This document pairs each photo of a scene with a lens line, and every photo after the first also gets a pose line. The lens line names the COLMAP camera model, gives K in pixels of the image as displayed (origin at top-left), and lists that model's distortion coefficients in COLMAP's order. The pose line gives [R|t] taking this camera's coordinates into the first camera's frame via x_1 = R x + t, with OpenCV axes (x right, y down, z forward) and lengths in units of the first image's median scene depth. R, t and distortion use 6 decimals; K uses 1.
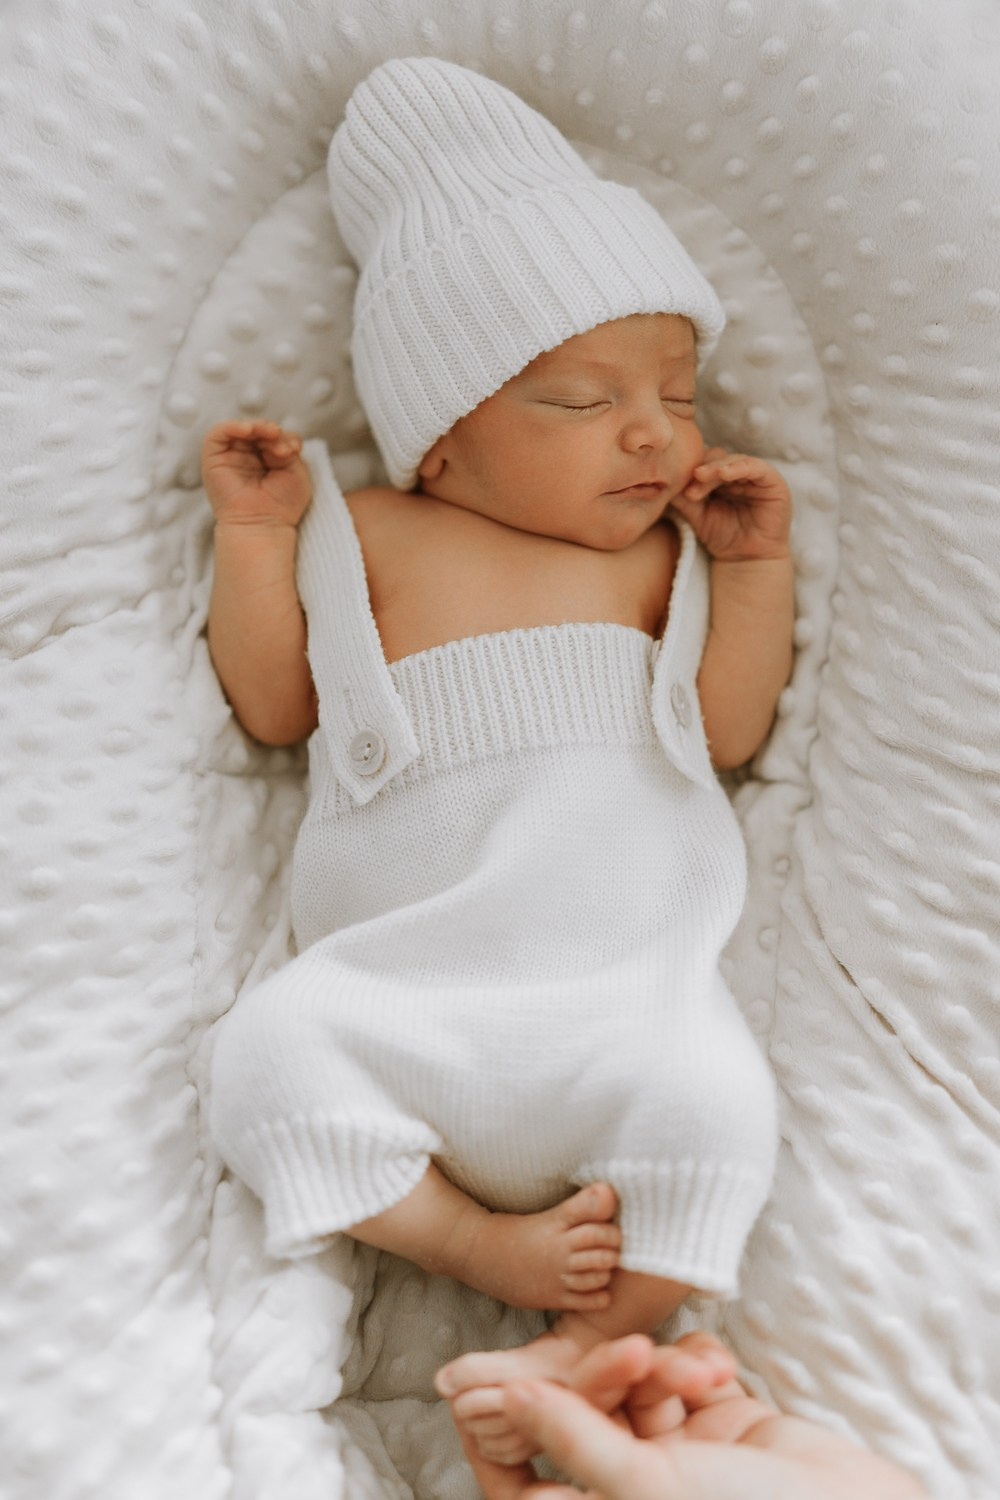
lens RADIAL K [[2198.0, 0, 500.0], [0, 2198.0, 750.0], [0, 0, 1]] dist [-0.039859, -0.055582]
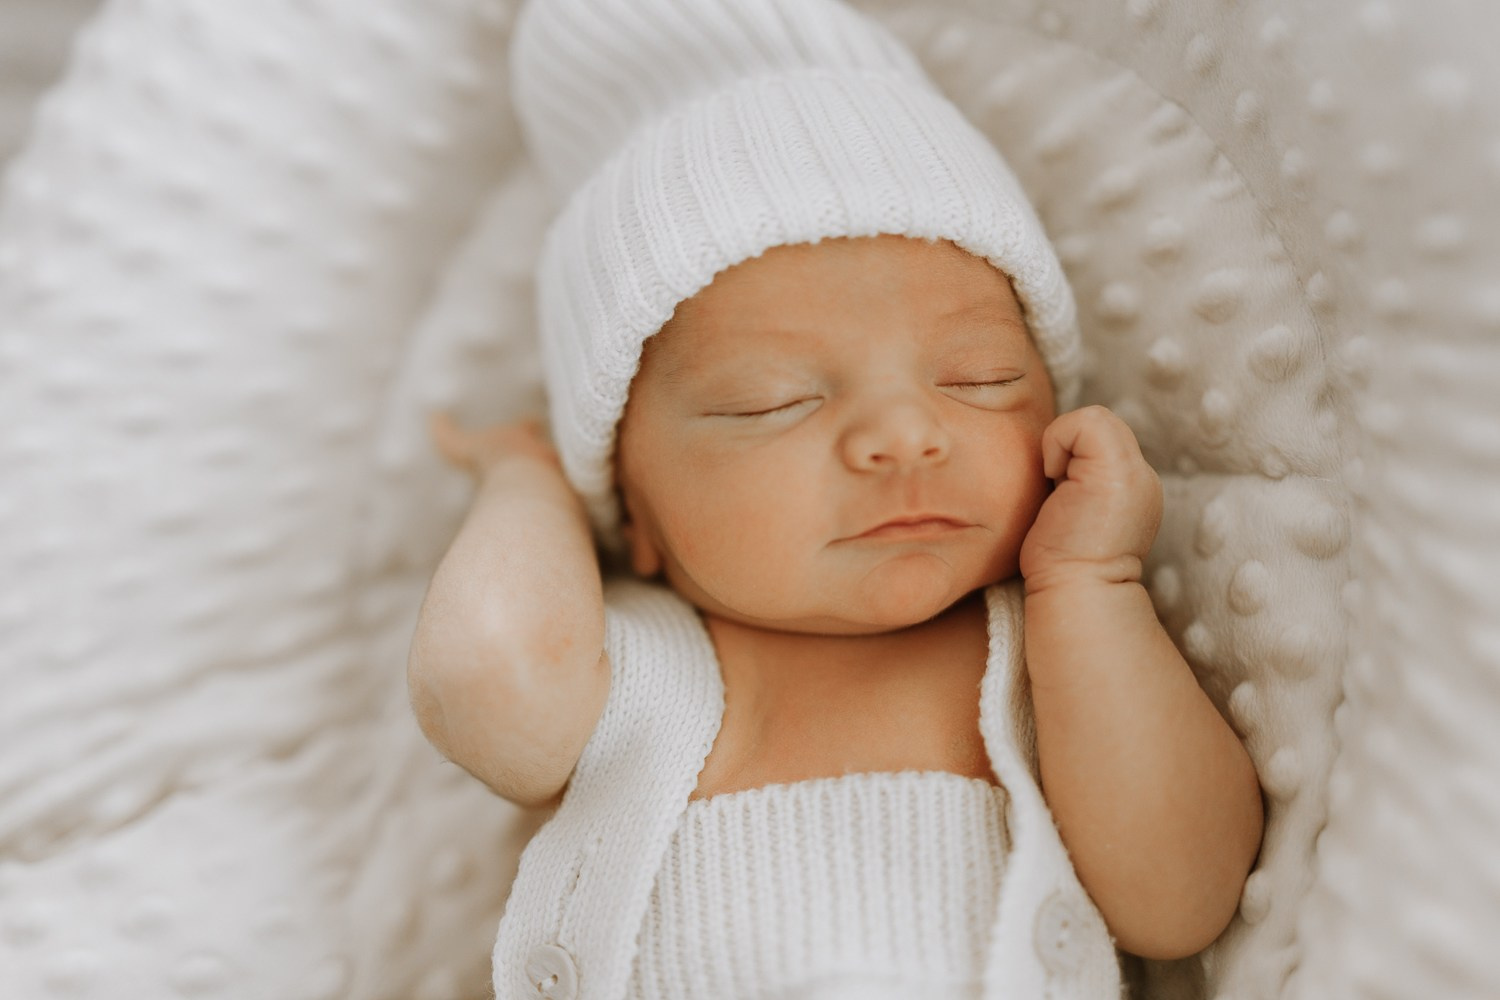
lens RADIAL K [[2198.0, 0, 750.0], [0, 2198.0, 500.0], [0, 0, 1]] dist [-0.039859, -0.055582]
pose [[0.919801, -0.068947, -0.386281, 0.235360], [0.017324, 0.990617, -0.135562, -0.049770], [0.392003, 0.117998, 0.912365, 0.424097]]
